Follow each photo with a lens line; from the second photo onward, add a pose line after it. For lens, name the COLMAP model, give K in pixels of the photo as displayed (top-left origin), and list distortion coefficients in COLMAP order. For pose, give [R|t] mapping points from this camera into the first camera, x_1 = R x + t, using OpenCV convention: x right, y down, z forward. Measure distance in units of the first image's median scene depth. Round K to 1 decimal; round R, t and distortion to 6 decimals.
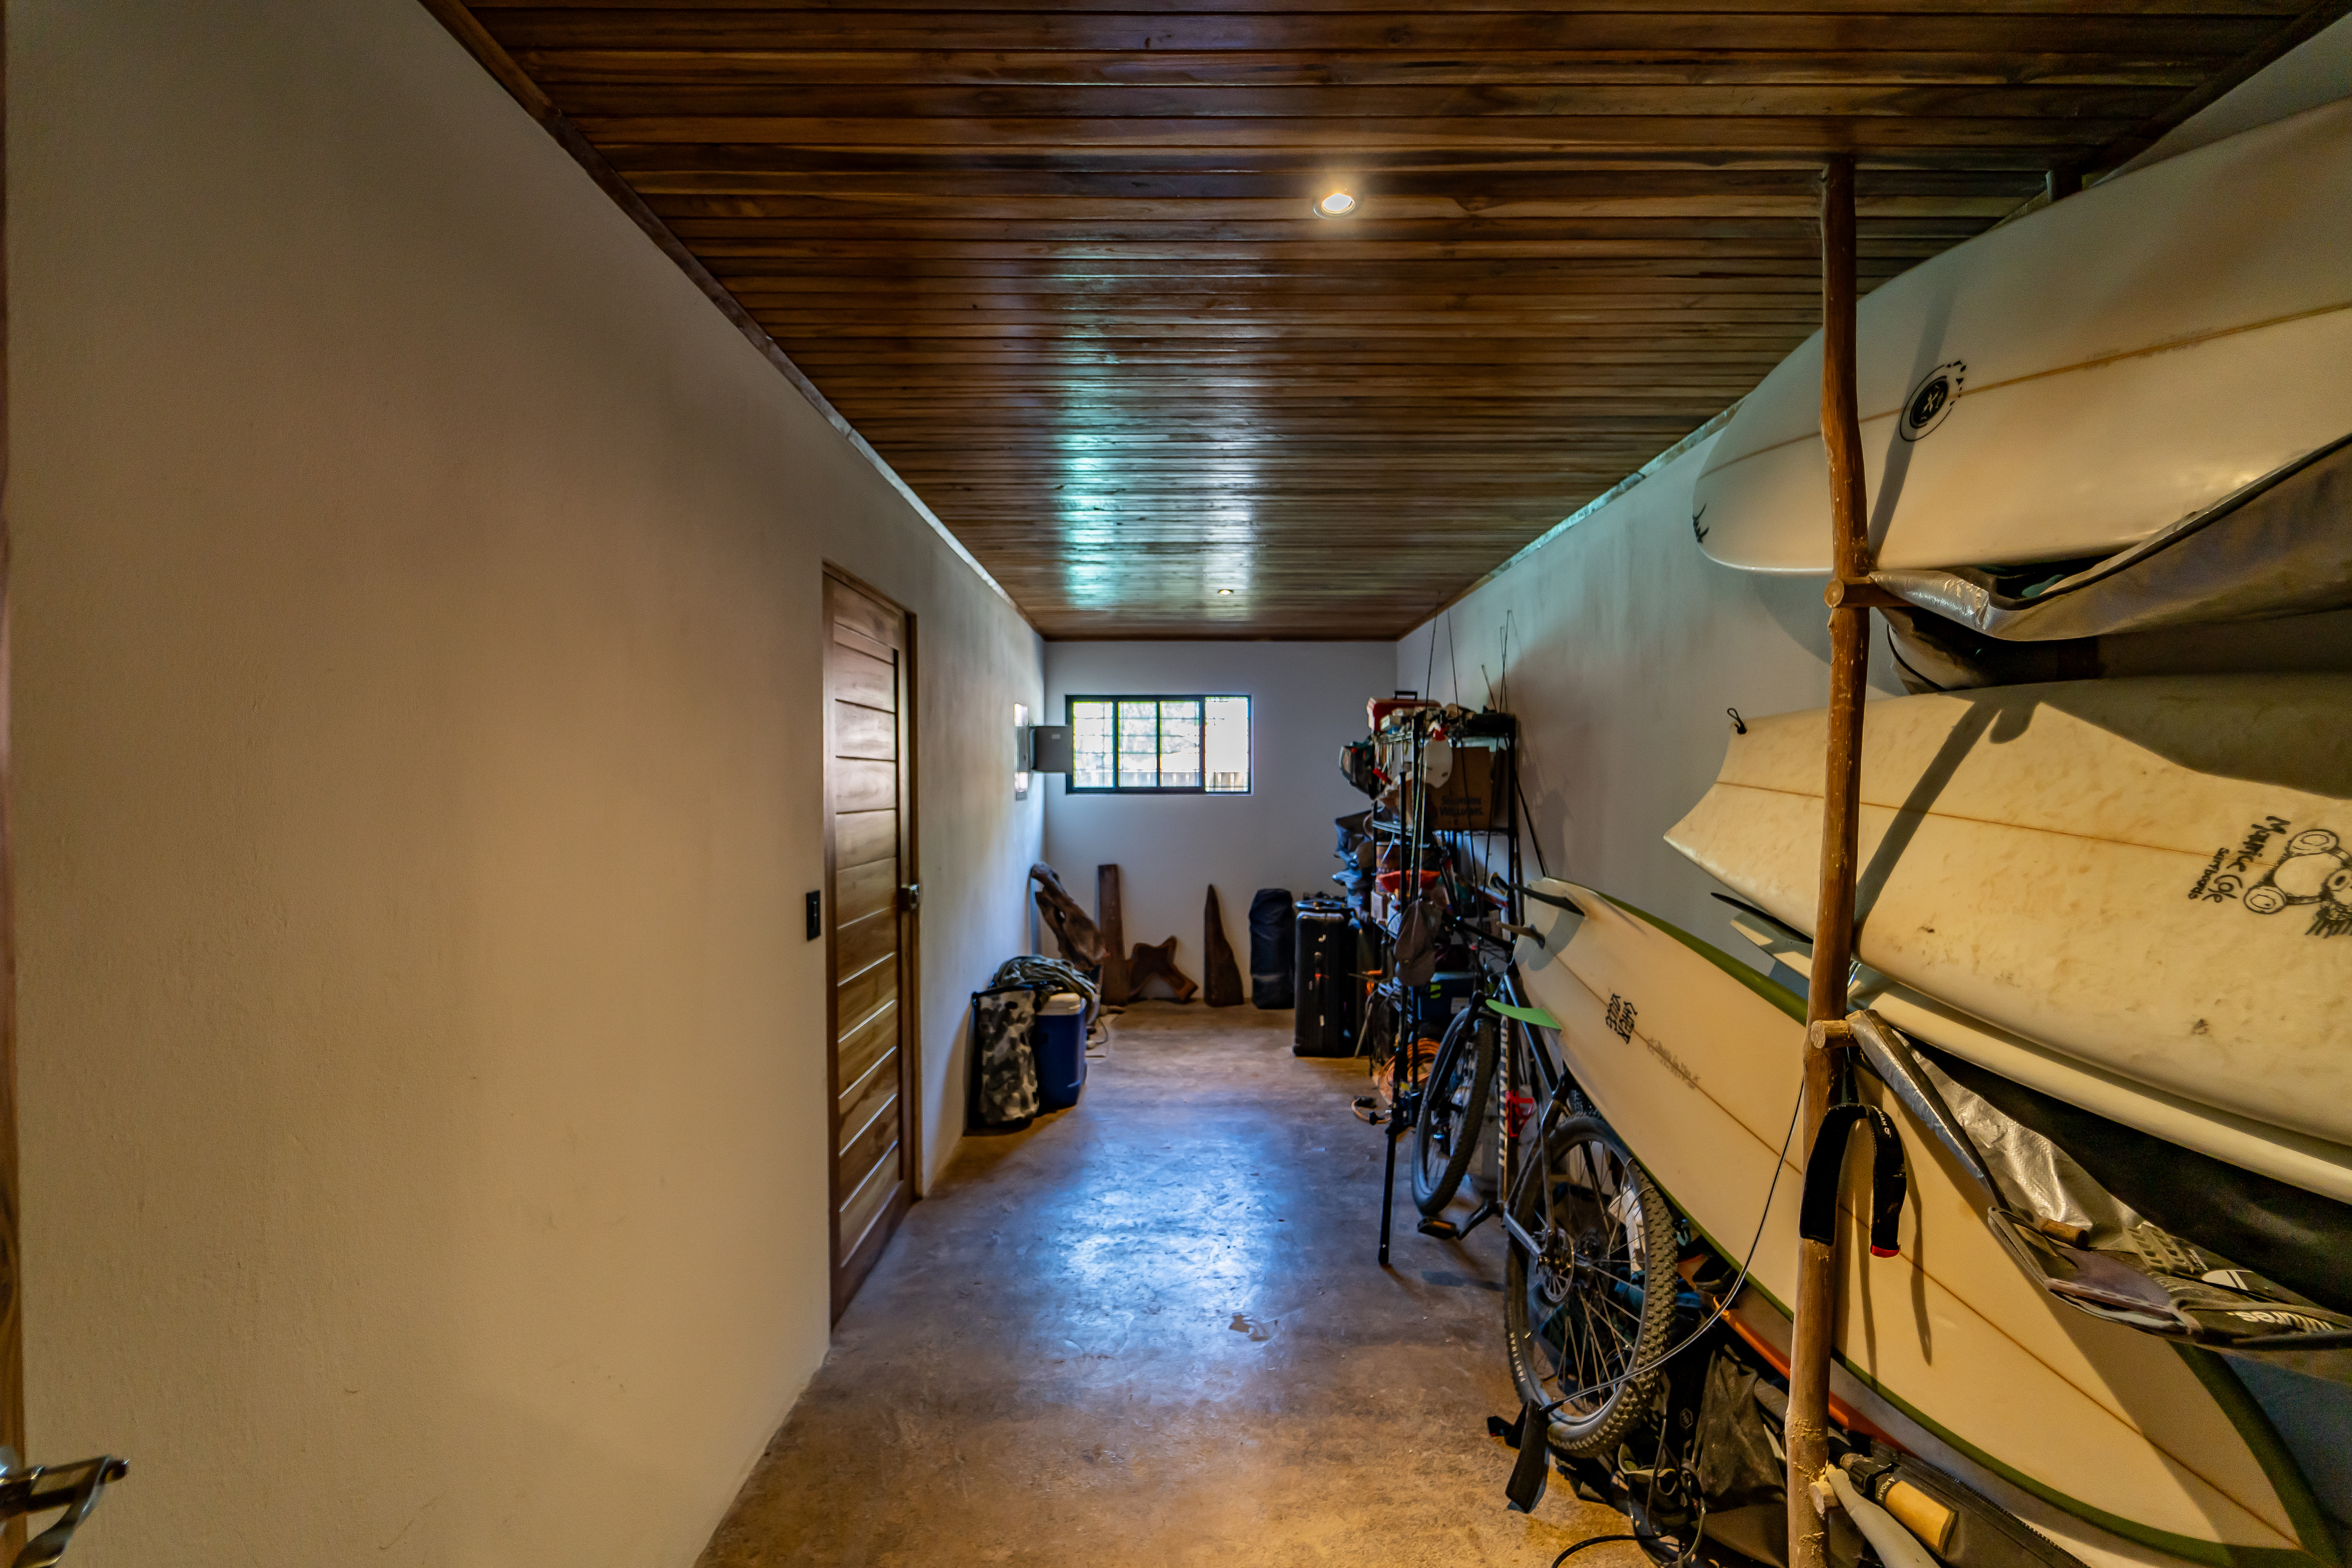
lens RADIAL K [[981.5, 0, 1176.0], [0, 981.5, 784.0], [0, 0, 1]] dist [-0.002575, -0.000781]
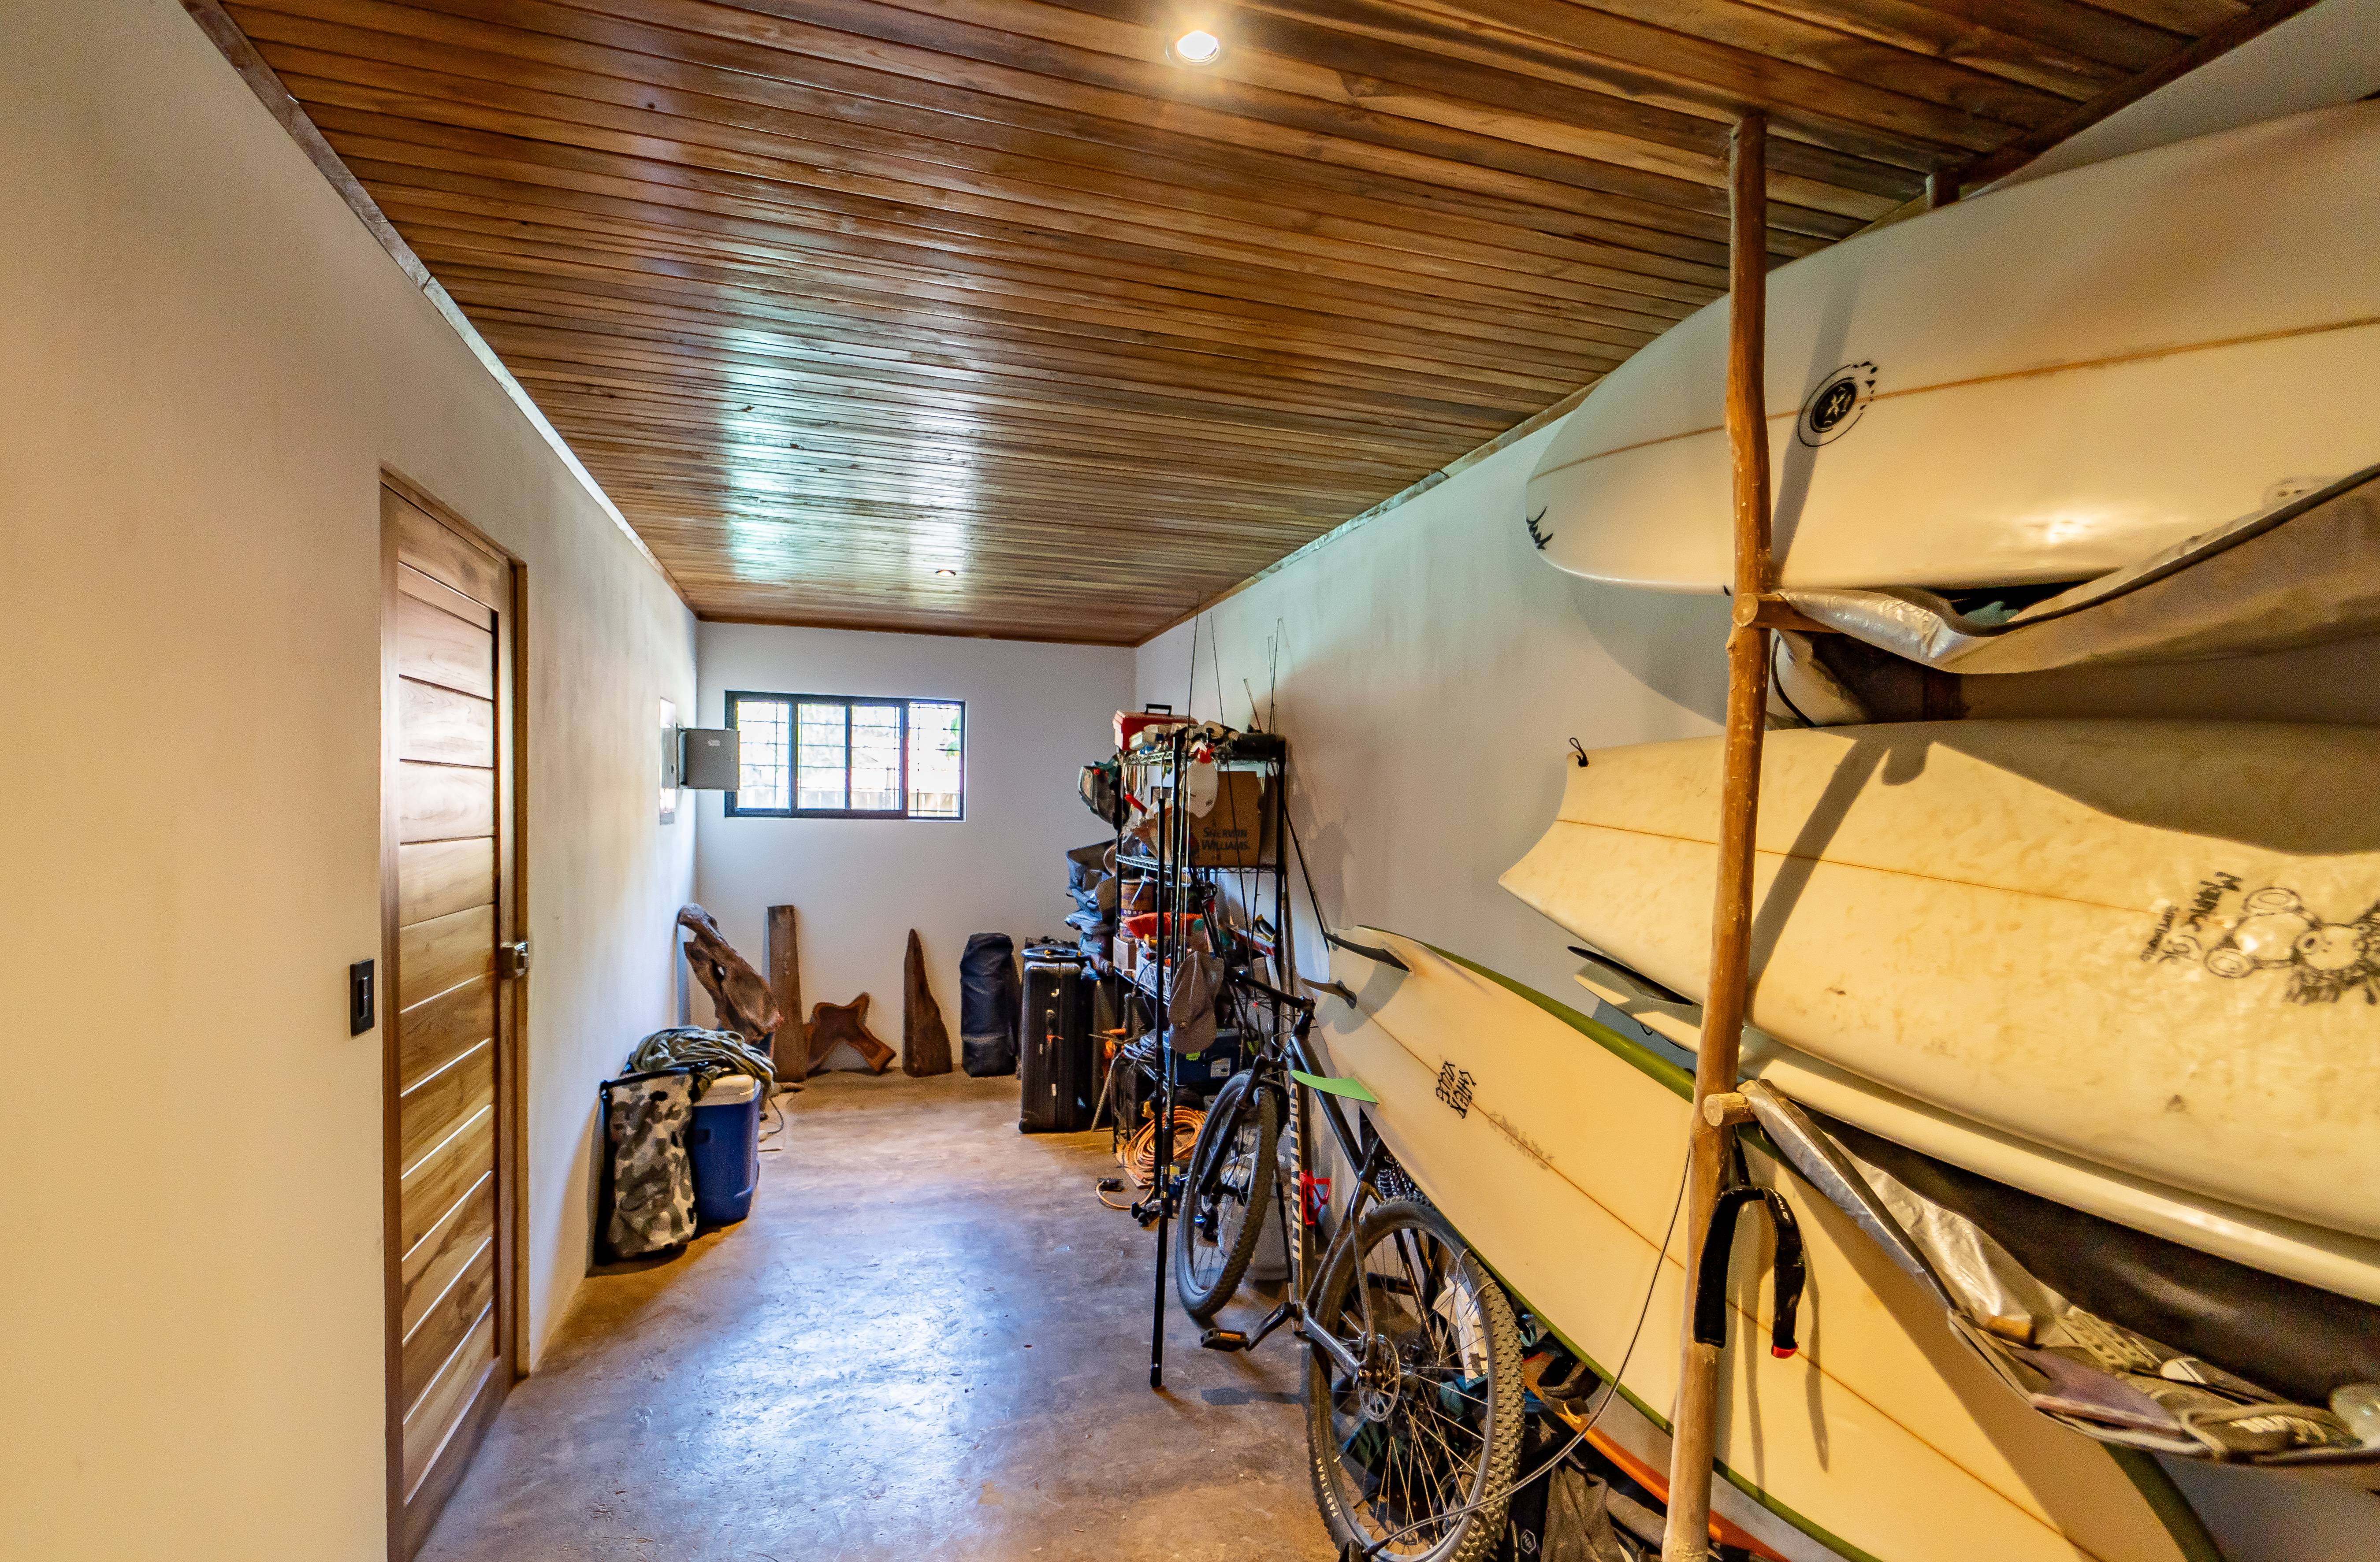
lens RADIAL K [[1107.2, 0, 1187.7], [0, 1107.2, 828.7], [0, 0, 1]] dist [-0.000607, 0.000271]
pose [[0.954873, 0.013264, 0.296717, -0.052601], [-0.018827, 0.999696, 0.015901, -0.002456], [-0.296416, -0.020770, 0.954833, 0.106388]]
